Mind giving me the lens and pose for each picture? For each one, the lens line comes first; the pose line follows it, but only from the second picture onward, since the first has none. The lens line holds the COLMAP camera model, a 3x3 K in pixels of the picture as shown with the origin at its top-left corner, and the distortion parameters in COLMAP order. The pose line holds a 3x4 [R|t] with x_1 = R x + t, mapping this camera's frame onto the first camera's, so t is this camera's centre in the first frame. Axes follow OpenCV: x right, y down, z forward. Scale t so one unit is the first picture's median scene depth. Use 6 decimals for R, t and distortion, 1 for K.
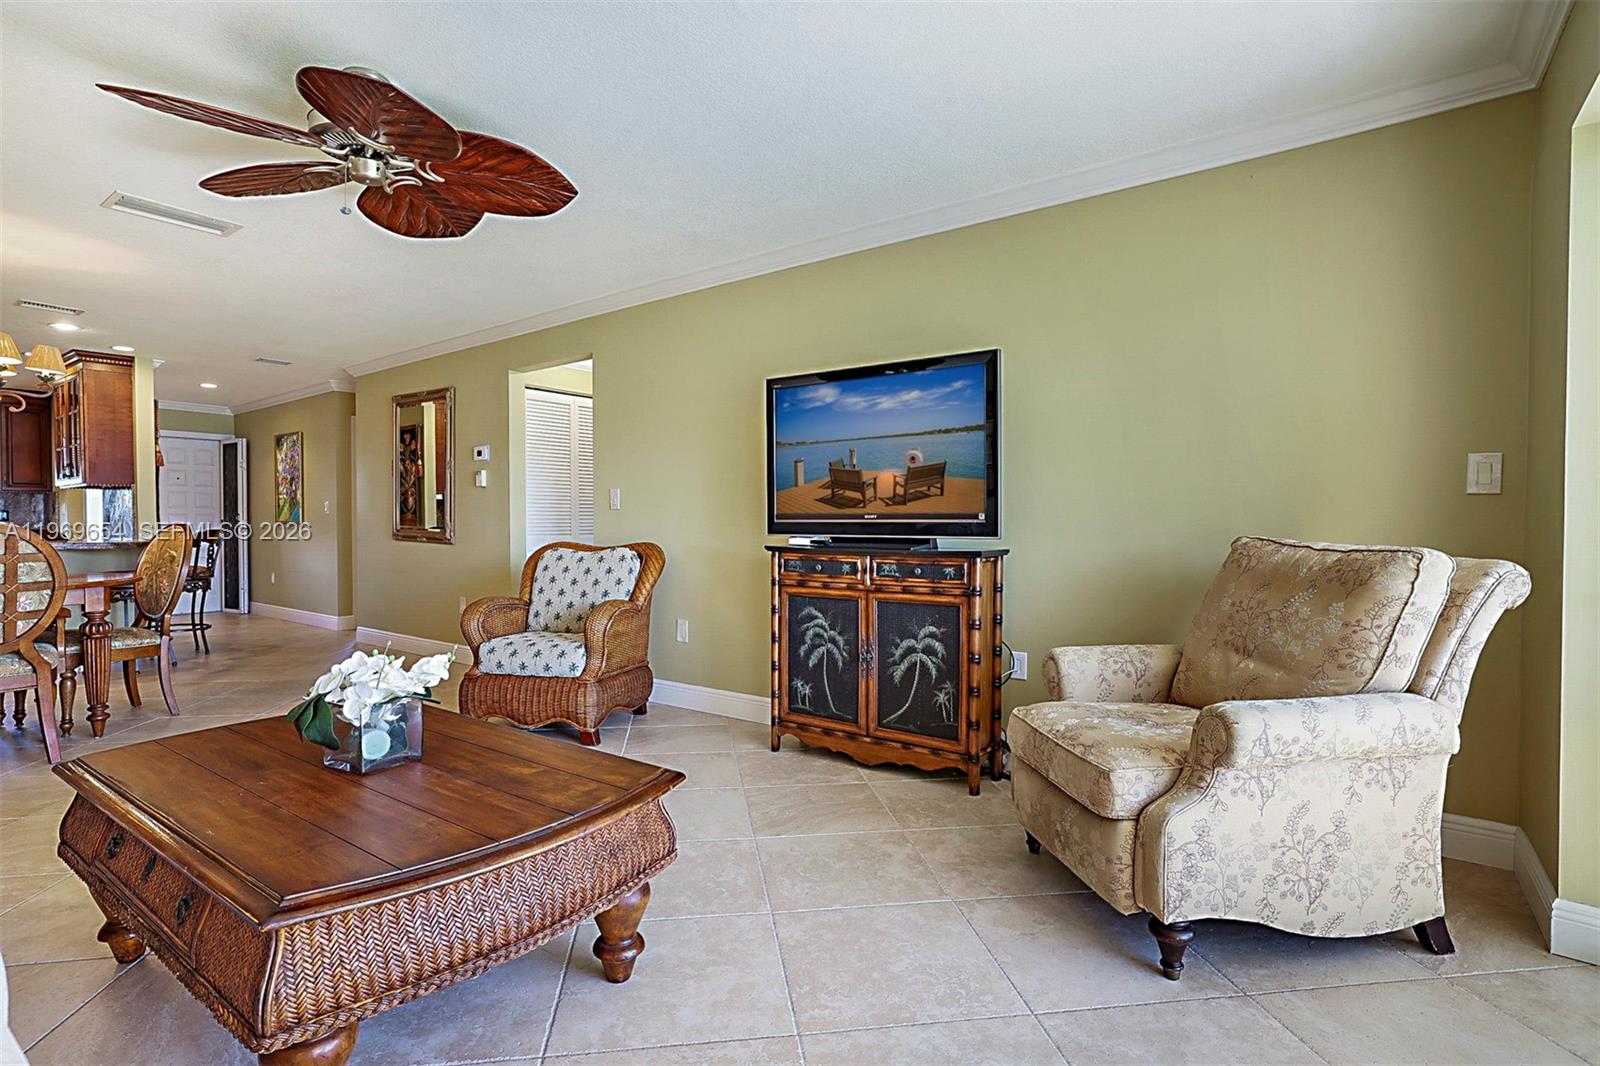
lens RADIAL K [[760.1, 0, 804.1], [0, 760.1, 539.8], [0, 0, 1]] dist [-0.013897, 0.004647]
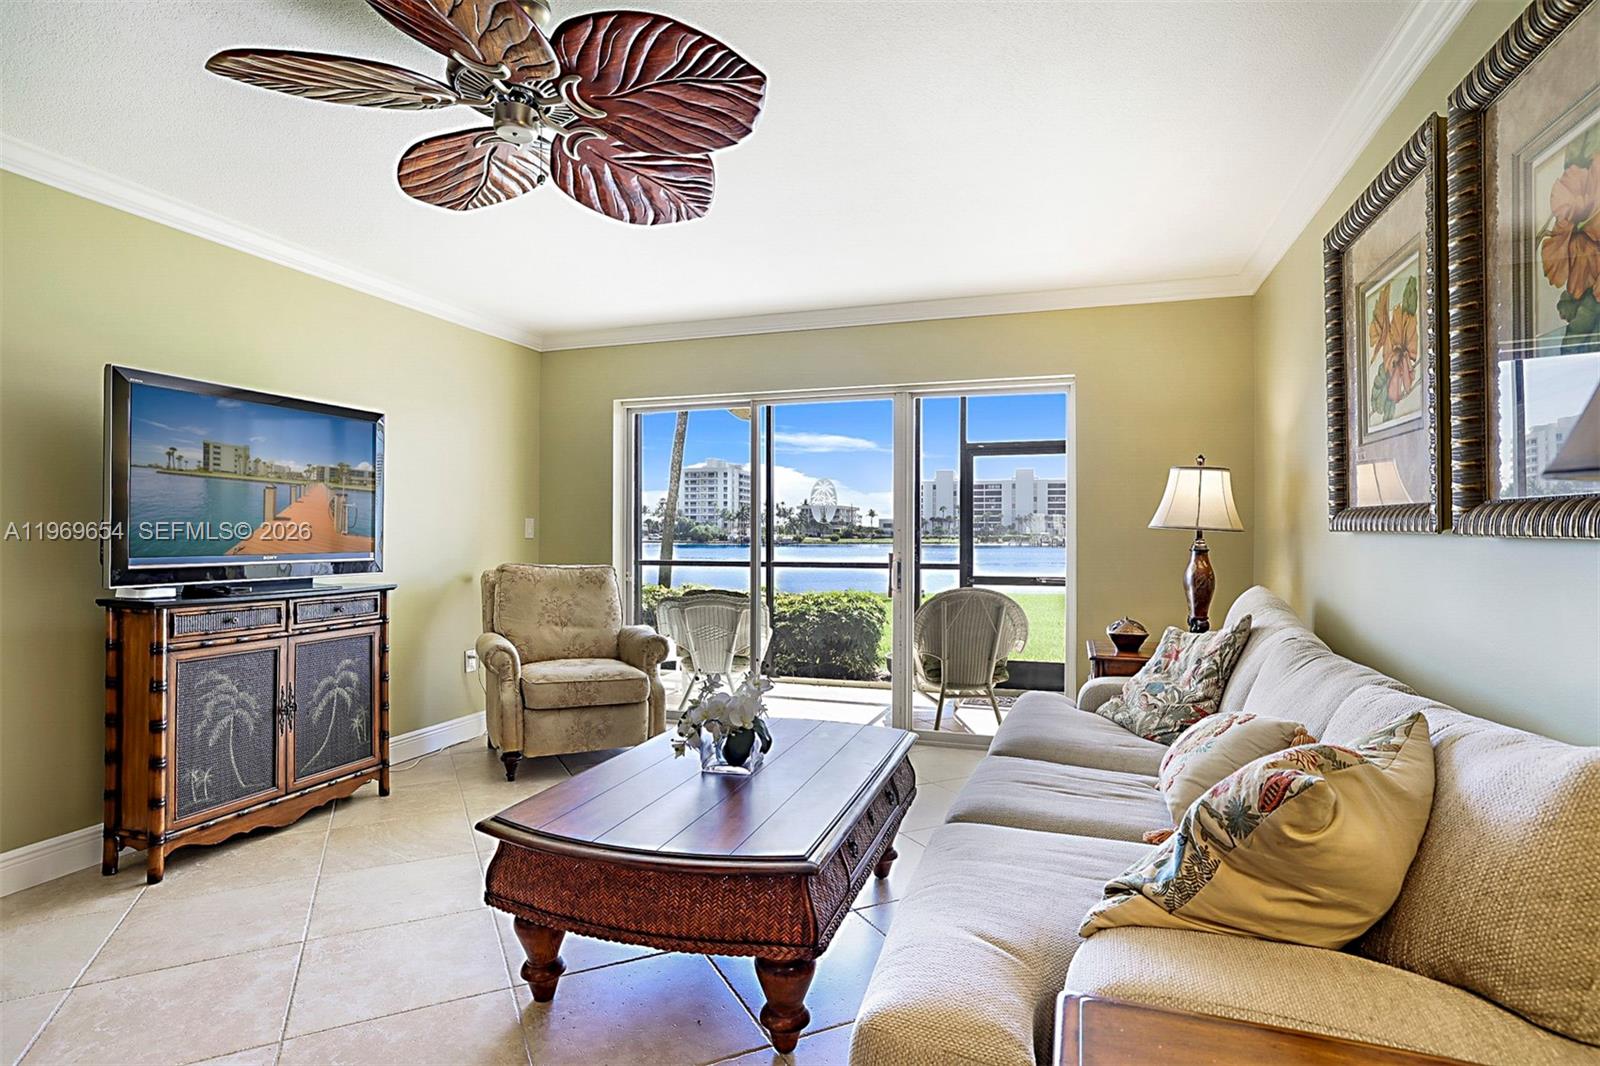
lens RADIAL K [[823.5, 0, 789.2], [0, 823.5, 534.5], [0, 0, 1]] dist [-0.031808, 0.000674]
pose [[-0.290908, -0.003898, 0.956743, -1.070804], [0.015234, 0.999846, 0.008705, -0.058764], [-0.956630, 0.017107, -0.290804, 0.718711]]
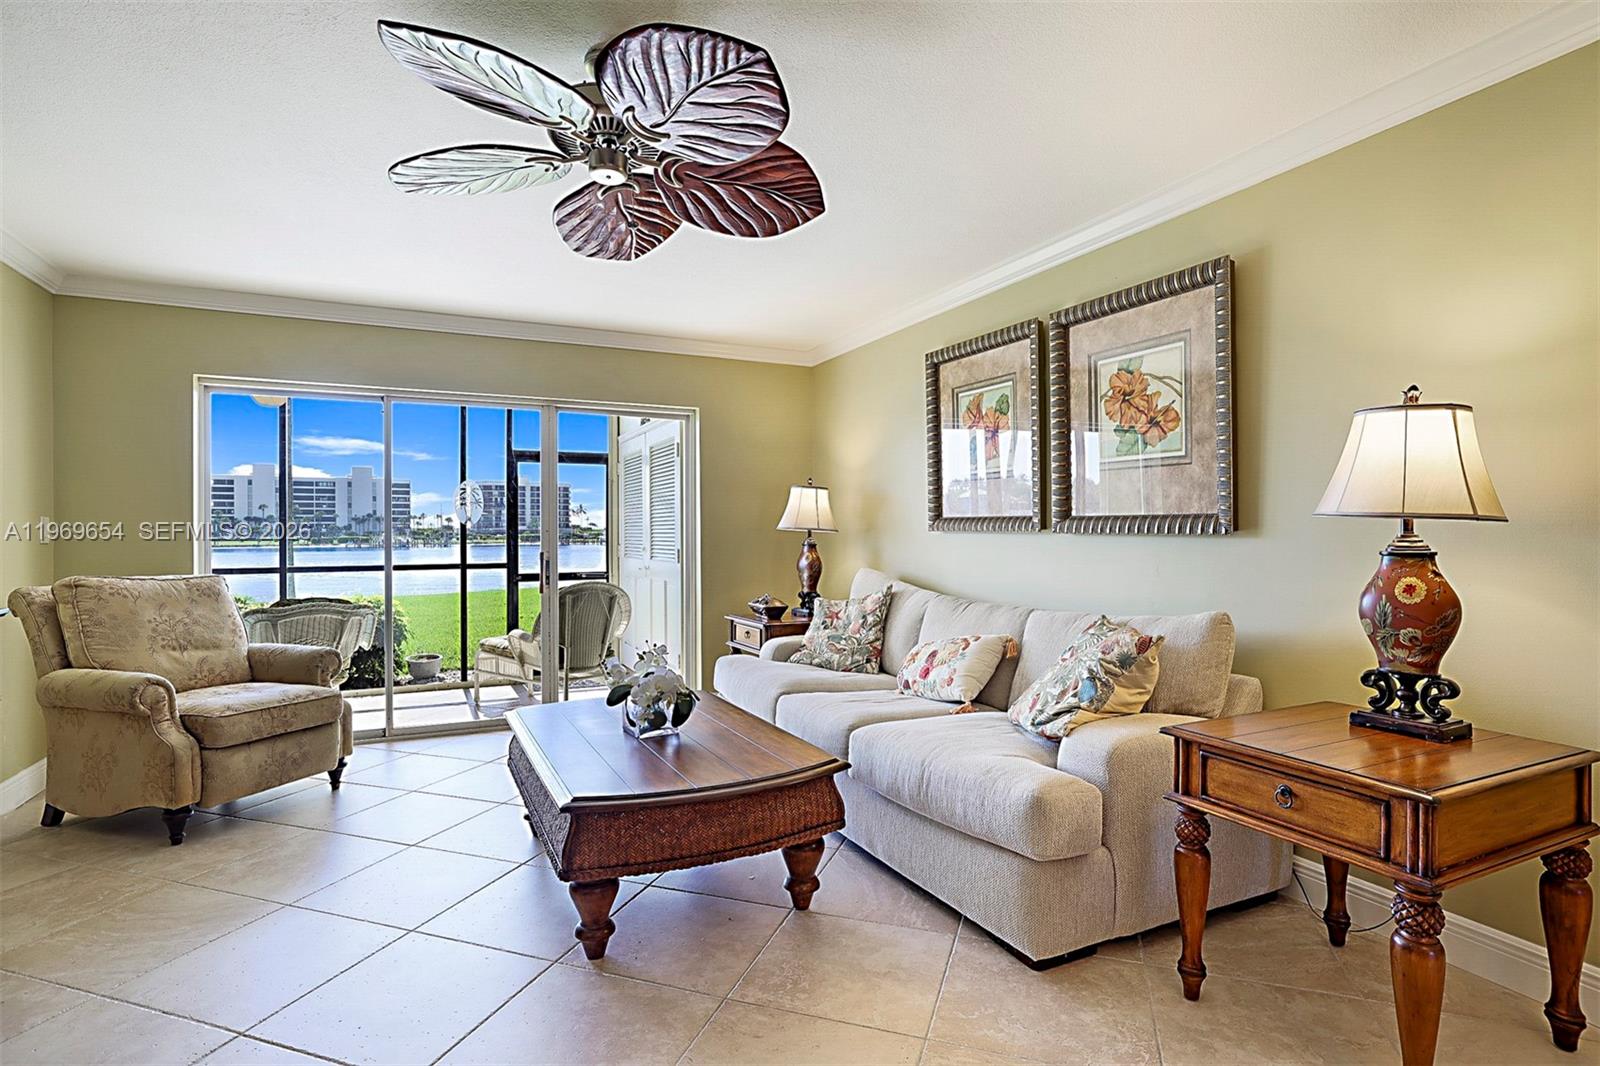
lens RADIAL K [[797.3, 0, 788.9], [0, 797.3, 538.8], [0, 0, 1]] dist [-0.019797, 0.004100]
pose [[-0.880565, -0.002572, 0.473918, -0.871406], [0.009751, 0.999675, 0.023542, -0.068096], [-0.473824, 0.025351, -0.880254, 1.248301]]
